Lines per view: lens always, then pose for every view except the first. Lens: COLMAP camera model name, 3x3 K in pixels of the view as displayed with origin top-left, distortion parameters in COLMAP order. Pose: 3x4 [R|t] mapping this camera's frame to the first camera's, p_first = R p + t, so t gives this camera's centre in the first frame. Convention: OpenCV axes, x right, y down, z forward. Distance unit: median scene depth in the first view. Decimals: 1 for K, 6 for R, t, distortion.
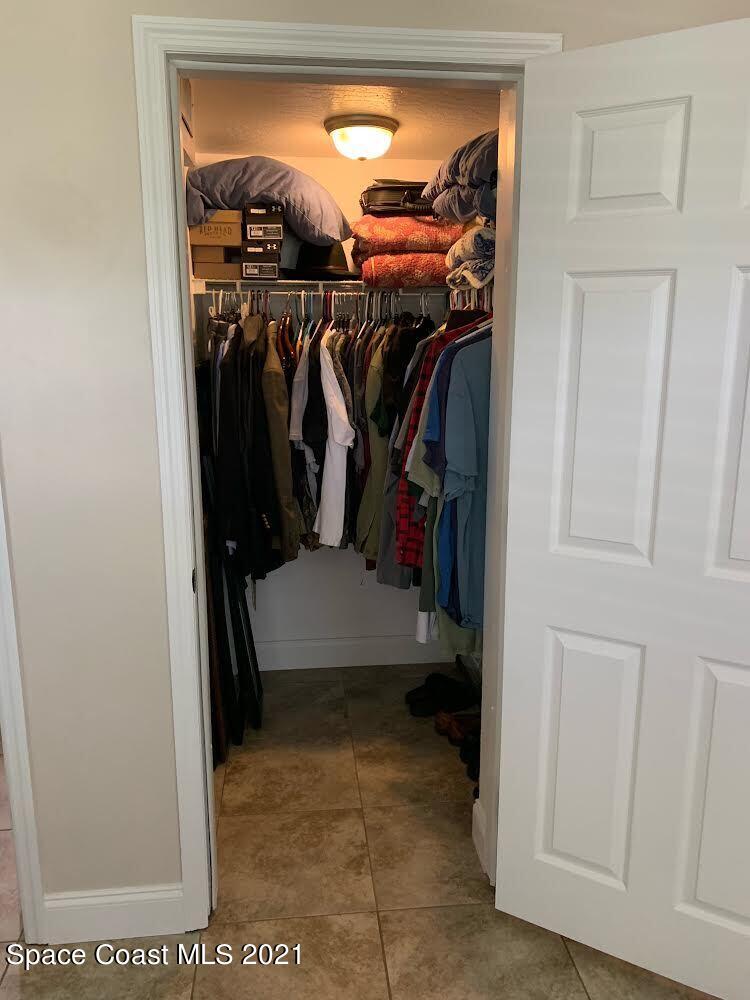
lens RADIAL K [[828.9, 0, 386.1], [0, 828.9, 505.3], [0, 0, 1]] dist [0.031771, -0.002000]
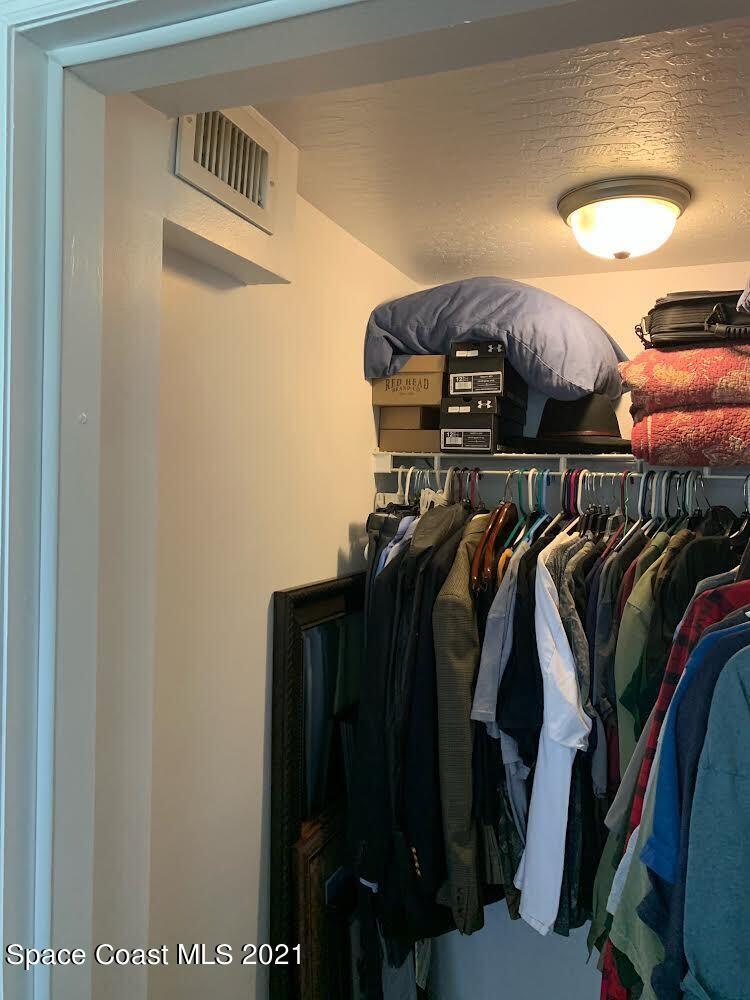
lens RADIAL K [[785.4, 0, 374.2], [0, 785.4, 488.7], [0, 0, 1]] dist [0.187032, -0.362370]
pose [[0.882828, 0.026827, -0.468930, 0.079460], [-0.118306, 0.978880, -0.166728, -0.132381], [0.454554, 0.202669, 0.867356, 0.436377]]
